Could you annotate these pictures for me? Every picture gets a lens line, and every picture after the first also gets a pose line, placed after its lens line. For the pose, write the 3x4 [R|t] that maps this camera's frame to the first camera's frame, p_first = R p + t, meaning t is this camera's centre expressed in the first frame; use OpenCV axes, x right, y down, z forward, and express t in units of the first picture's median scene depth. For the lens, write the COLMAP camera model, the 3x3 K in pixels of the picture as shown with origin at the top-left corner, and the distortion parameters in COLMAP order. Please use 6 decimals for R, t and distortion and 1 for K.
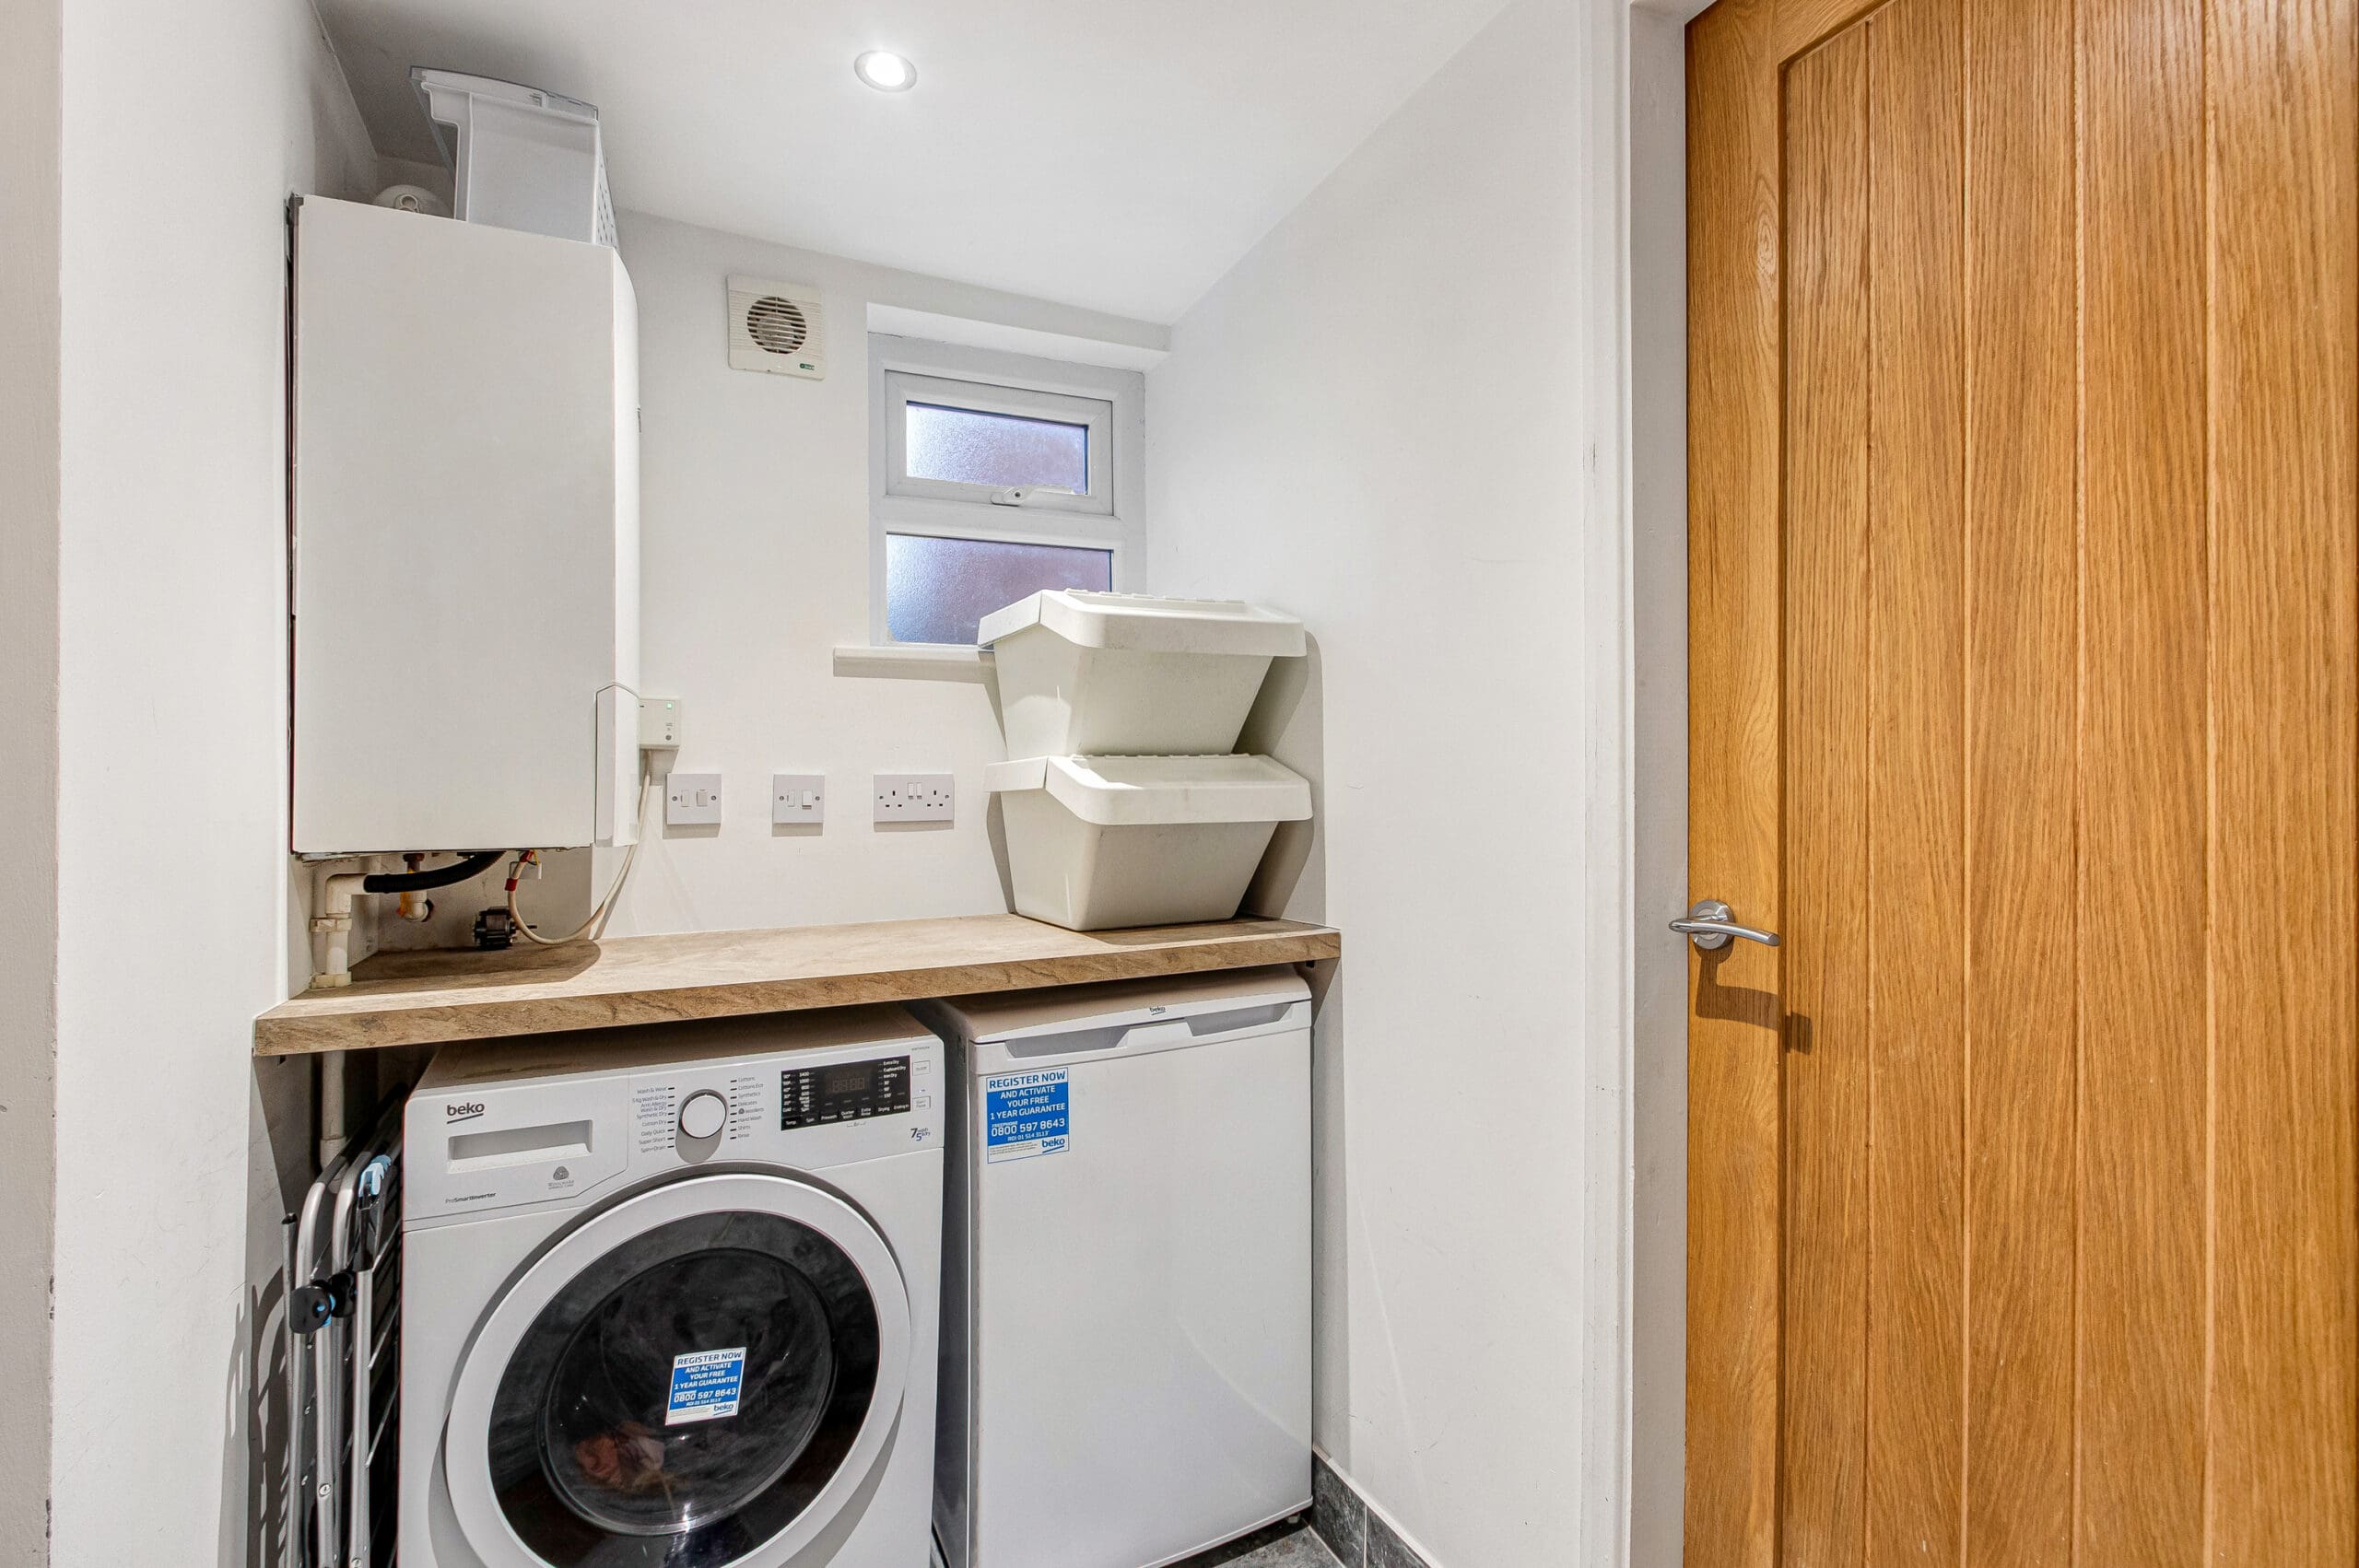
lens RADIAL K [[1082.2, 0, 1151.8], [0, 1082.2, 798.2], [0, 0, 1]] dist [0.002849, -0.000383]
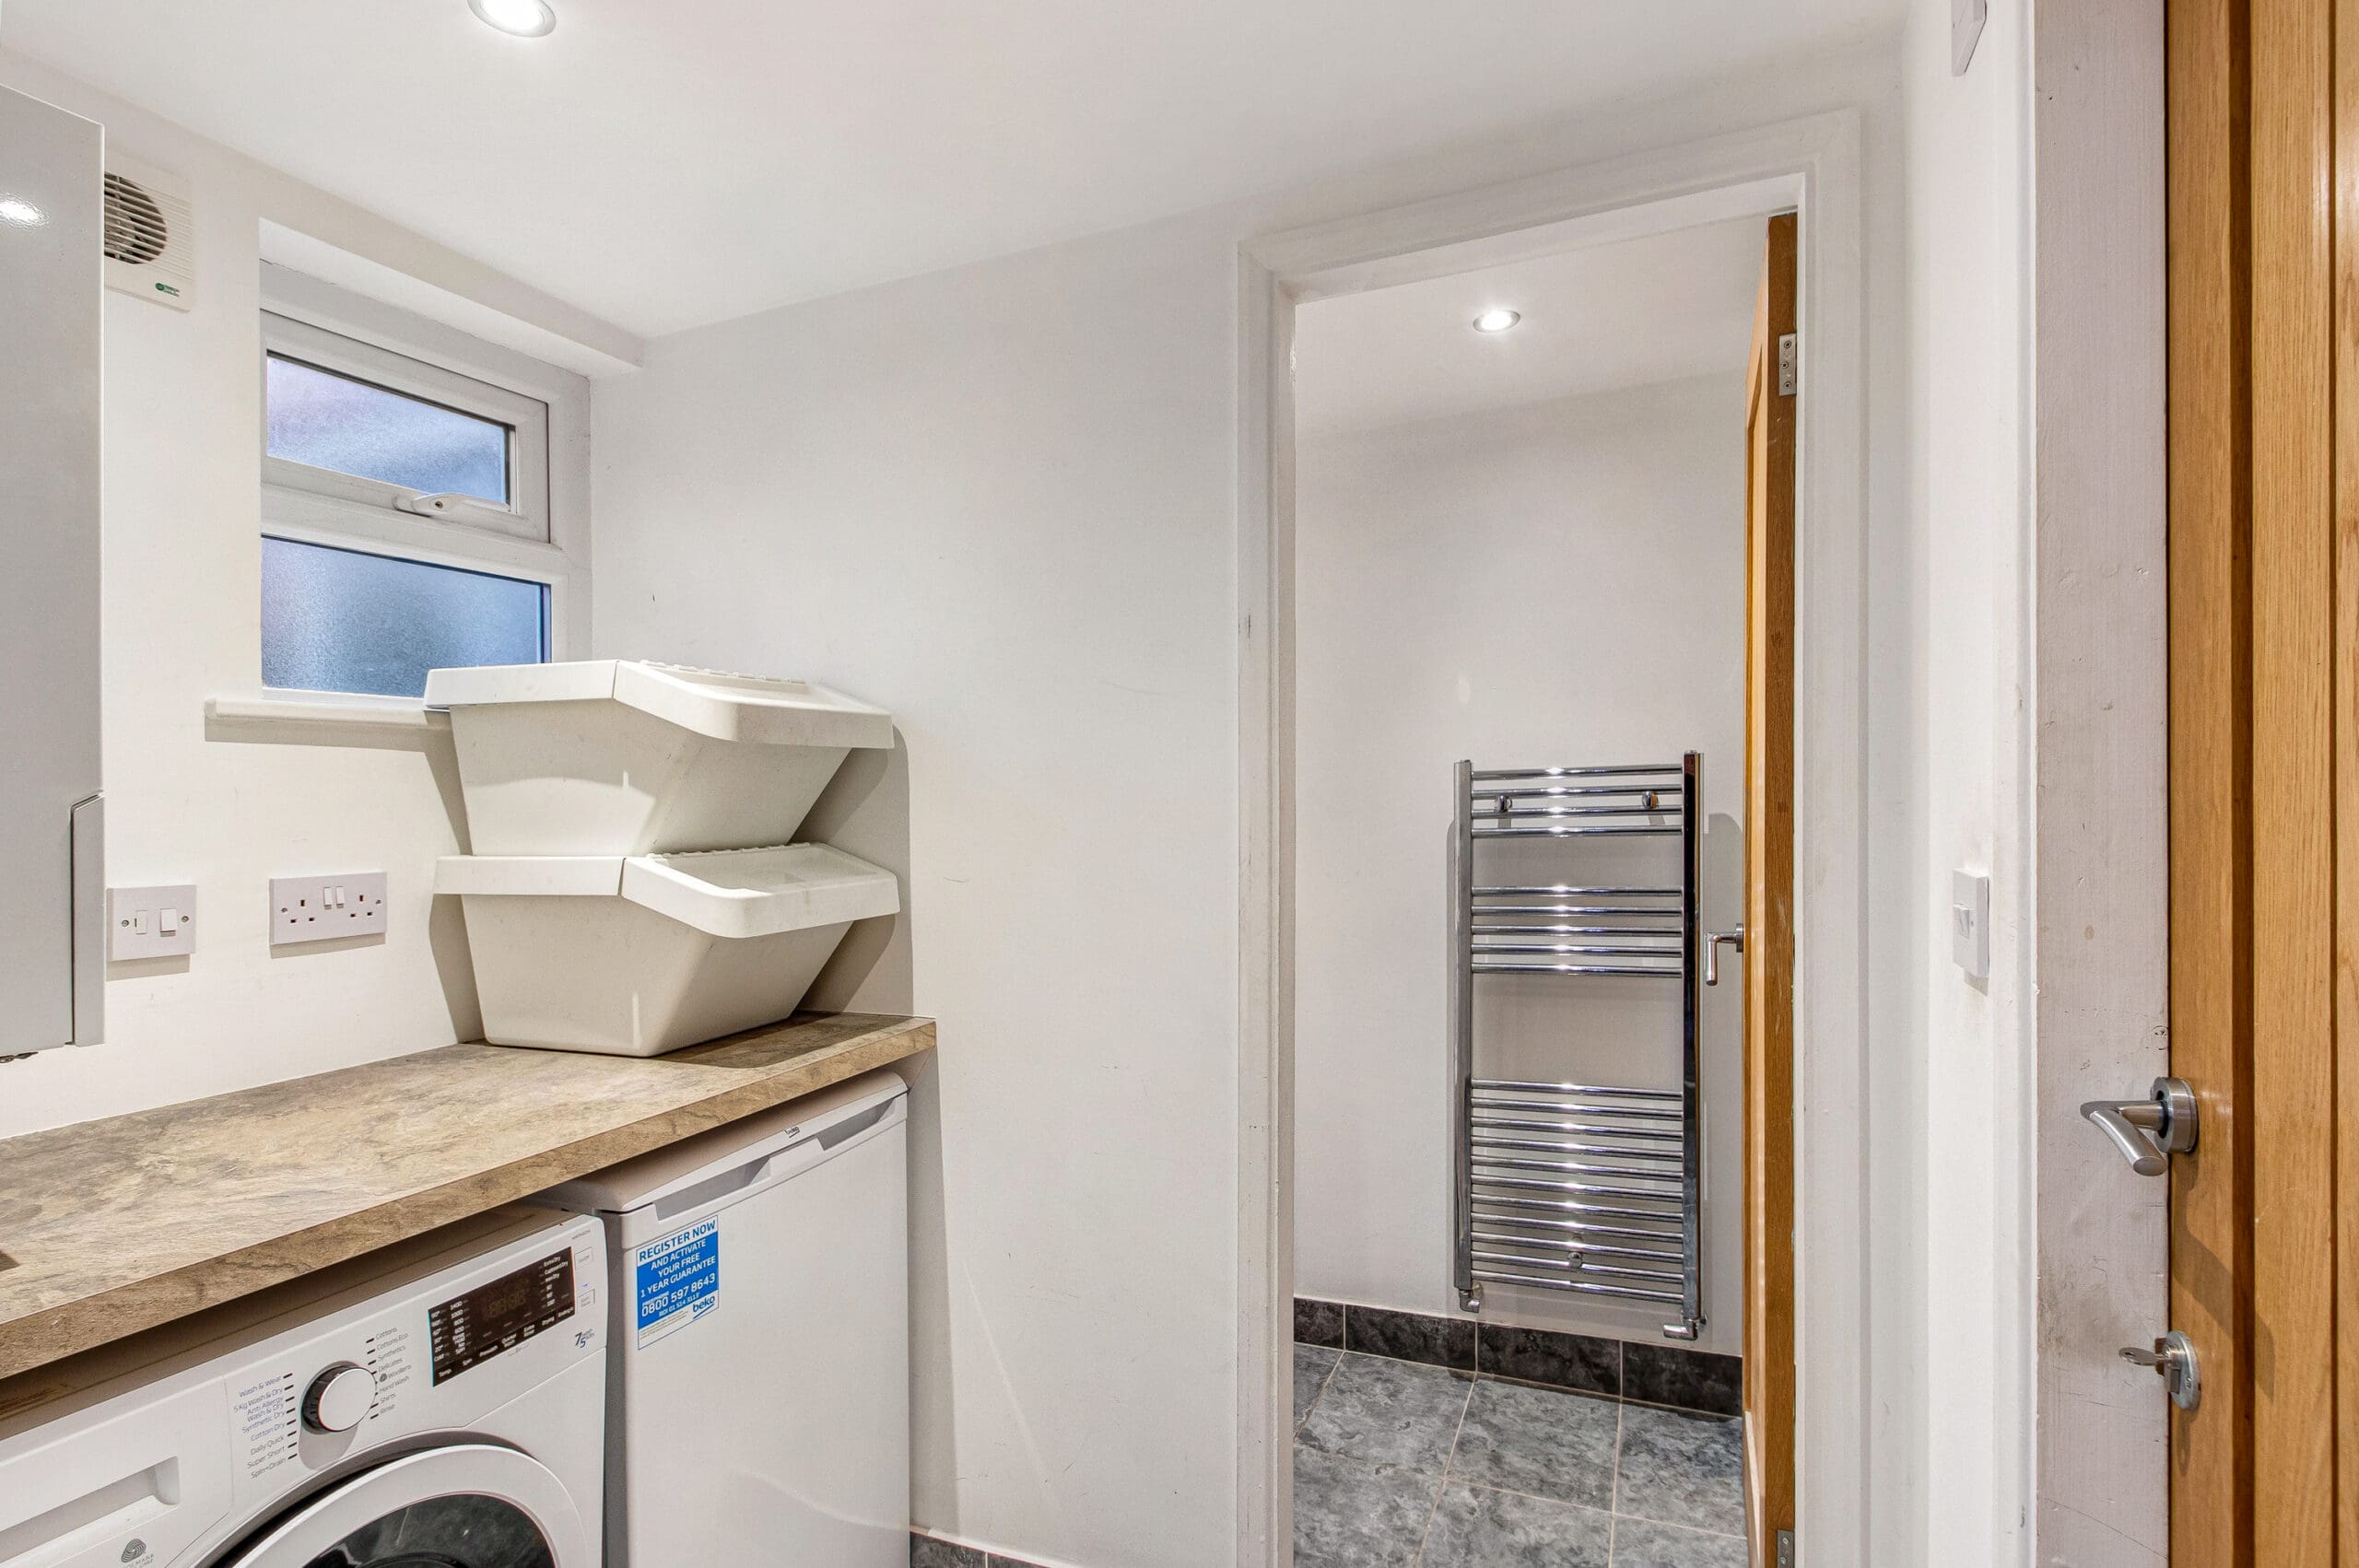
lens RADIAL K [[1106.2, 0, 1180.1], [0, 1106.2, 862.7], [0, 0, 1]] dist [0.028335, -0.032601]
pose [[0.748477, -0.031069, 0.662433, -0.369334], [0.011235, 0.999353, 0.034176, -0.063775], [-0.663066, -0.018138, 0.748341, 0.067453]]
